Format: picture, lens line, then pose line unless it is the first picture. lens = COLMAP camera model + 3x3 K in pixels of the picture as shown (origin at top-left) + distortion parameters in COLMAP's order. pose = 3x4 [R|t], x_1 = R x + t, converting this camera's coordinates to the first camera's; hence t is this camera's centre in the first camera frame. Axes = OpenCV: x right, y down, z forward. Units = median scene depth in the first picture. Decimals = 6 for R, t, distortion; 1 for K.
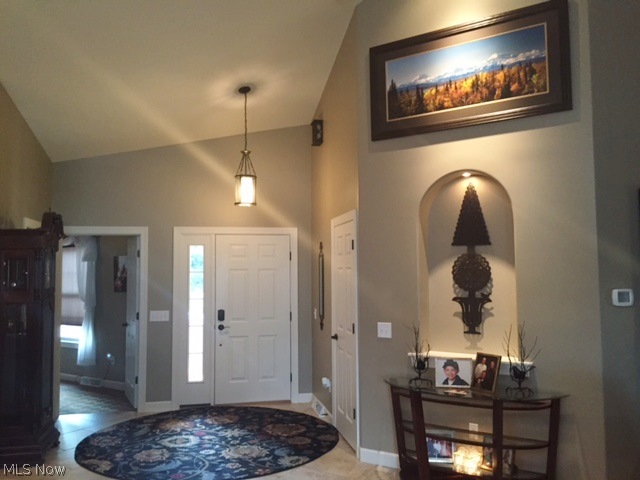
lens RADIAL K [[563.1, 0, 319.7], [0, 563.1, 238.6], [0, 0, 1]] dist [0.077657, -0.087822]
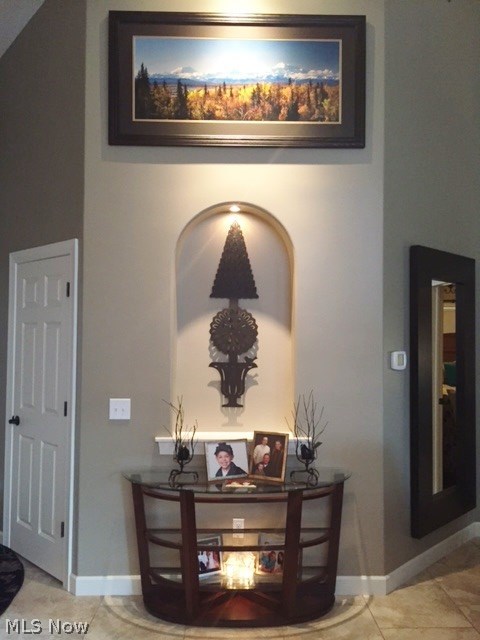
lens RADIAL K [[563.1, 0, 239.8], [0, 563.1, 321.4], [0, 0, 1]] dist [0.077657, -0.087822]
pose [[0.828453, 0.032565, 0.559111, -0.177201], [-0.051920, 0.998475, 0.018776, 0.030107], [-0.557647, -0.044584, 0.828880, 0.333574]]
